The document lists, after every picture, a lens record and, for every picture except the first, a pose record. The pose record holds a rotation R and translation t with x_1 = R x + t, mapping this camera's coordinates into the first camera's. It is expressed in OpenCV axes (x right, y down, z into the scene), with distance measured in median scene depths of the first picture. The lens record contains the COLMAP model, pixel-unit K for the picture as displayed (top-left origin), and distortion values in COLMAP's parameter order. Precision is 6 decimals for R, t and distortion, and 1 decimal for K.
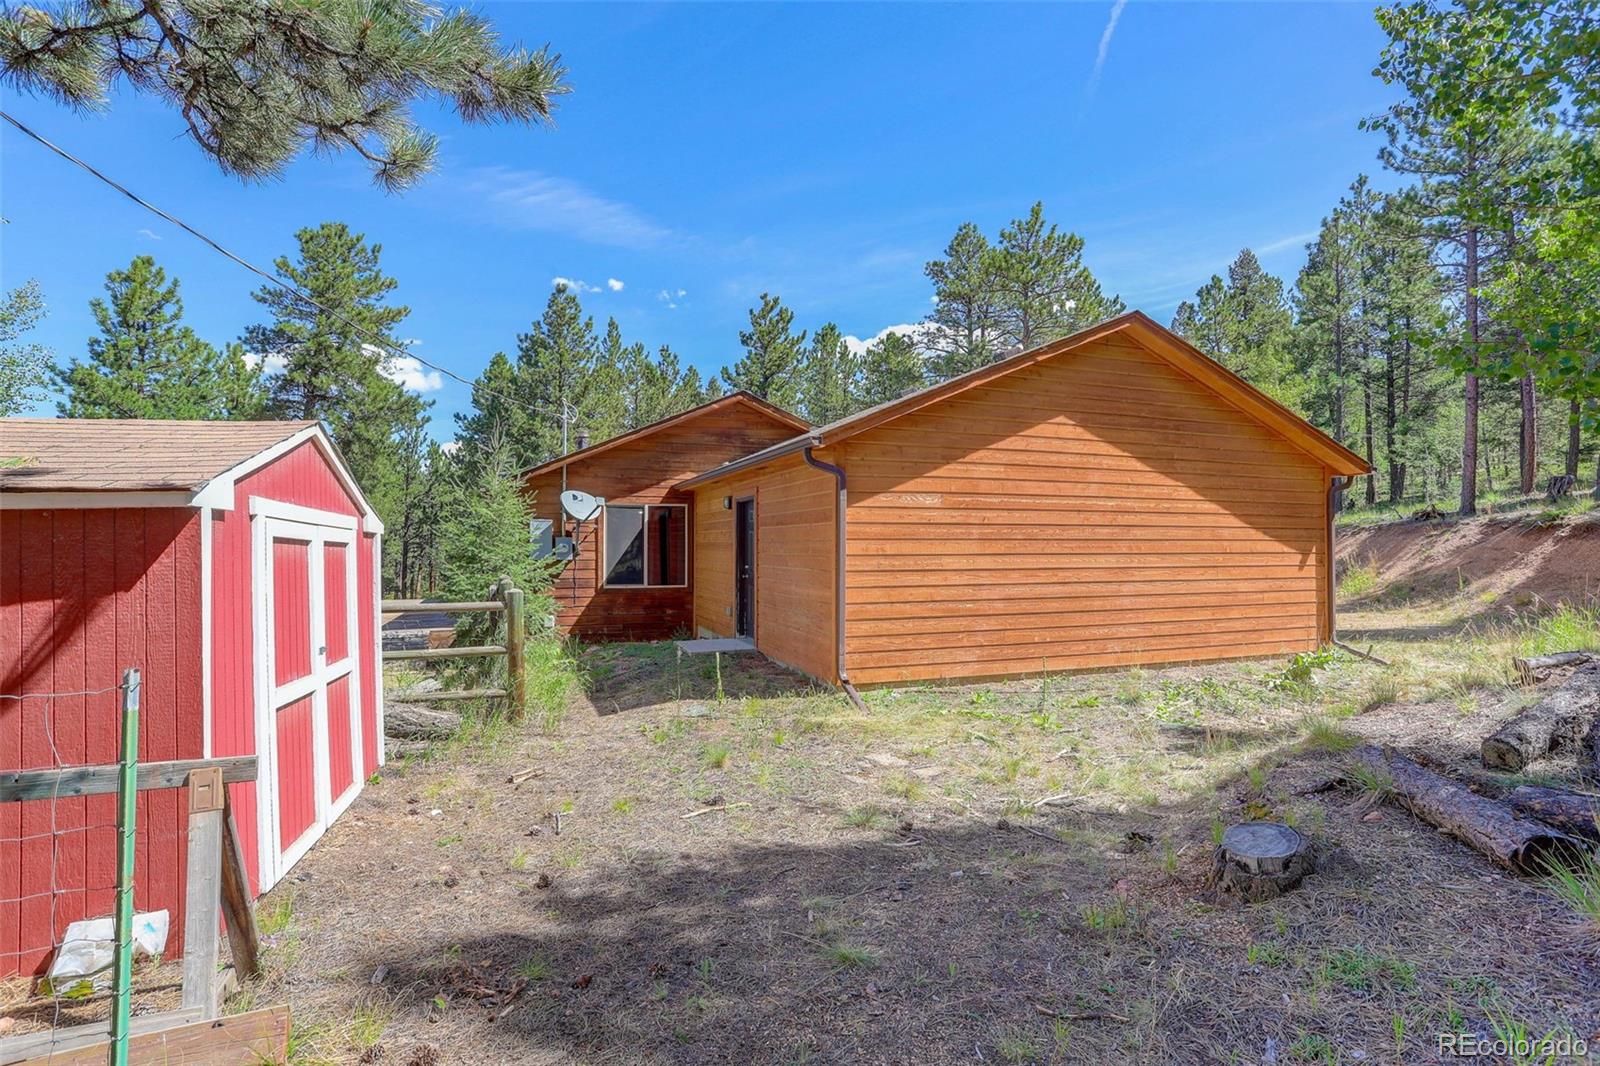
lens RADIAL K [[776.5, 0, 808.4], [0, 776.5, 528.7], [0, 0, 1]] dist [-0.061597, 0.023603]
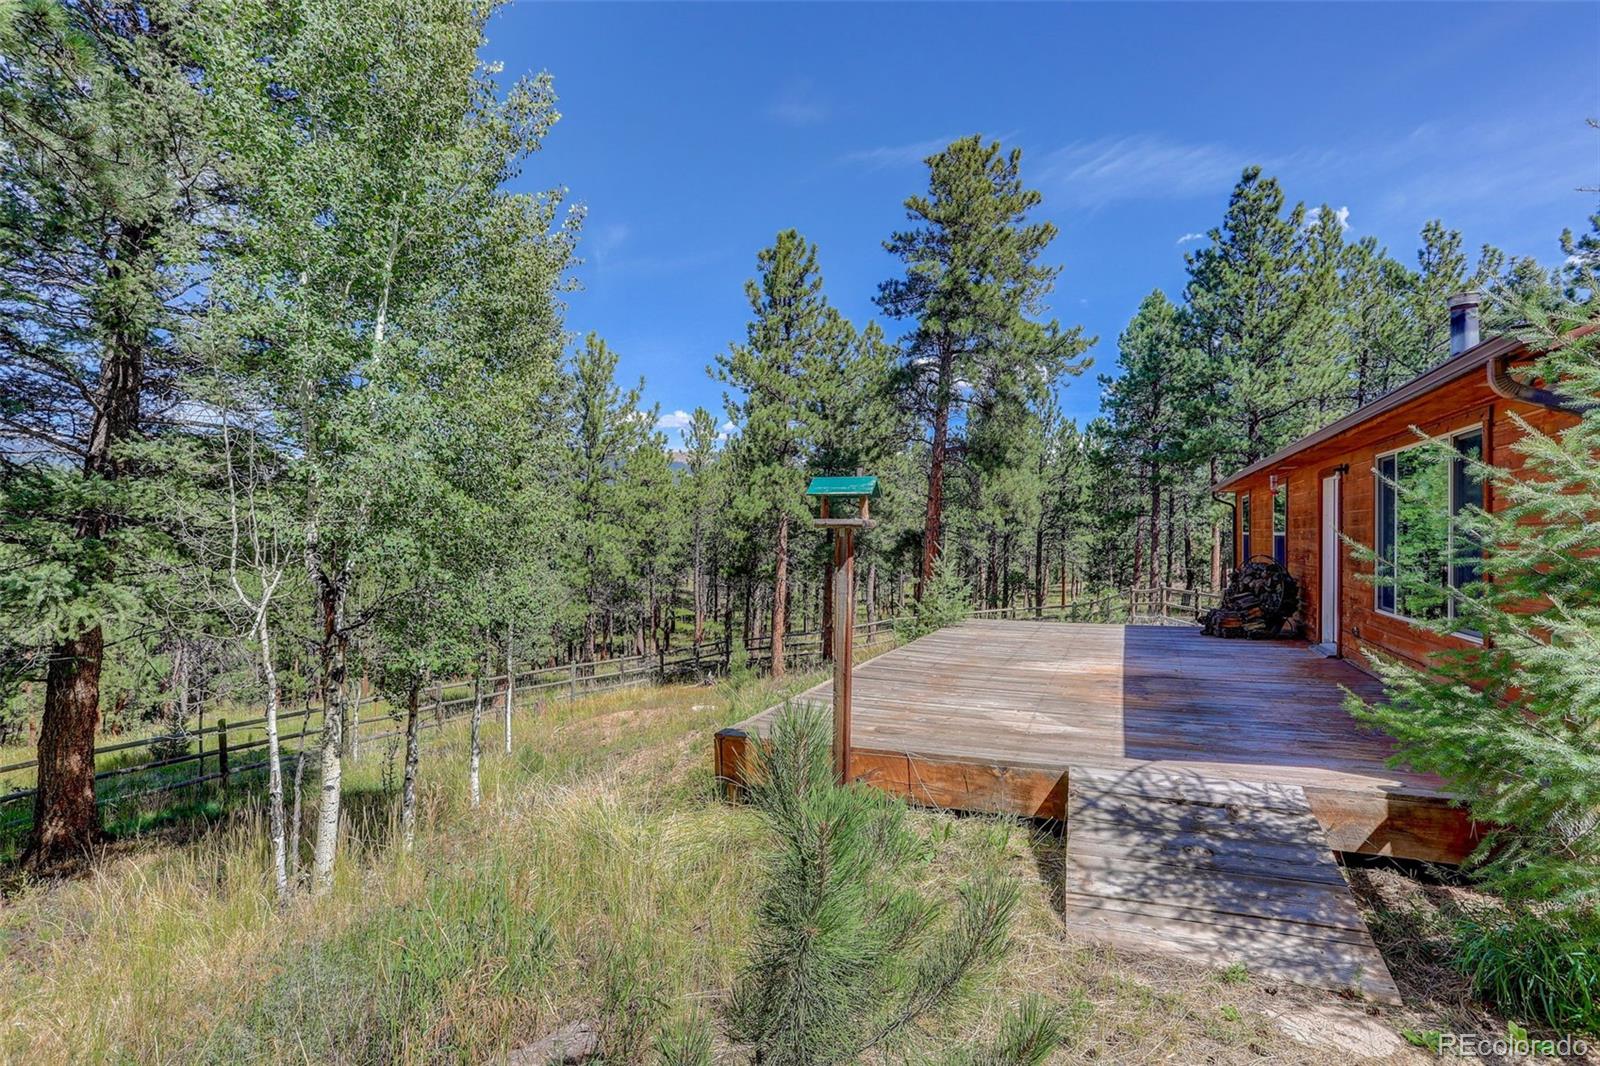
lens RADIAL K [[776.5, 0, 802.0], [0, 776.5, 529.4], [0, 0, 1]] dist [-0.061597, 0.023603]
pose [[0.725802, 0.001324, -0.687902, -0.199756], [0.008086, 0.999913, 0.010455, 0.003901], [0.687856, -0.013151, 0.725728, 0.291991]]
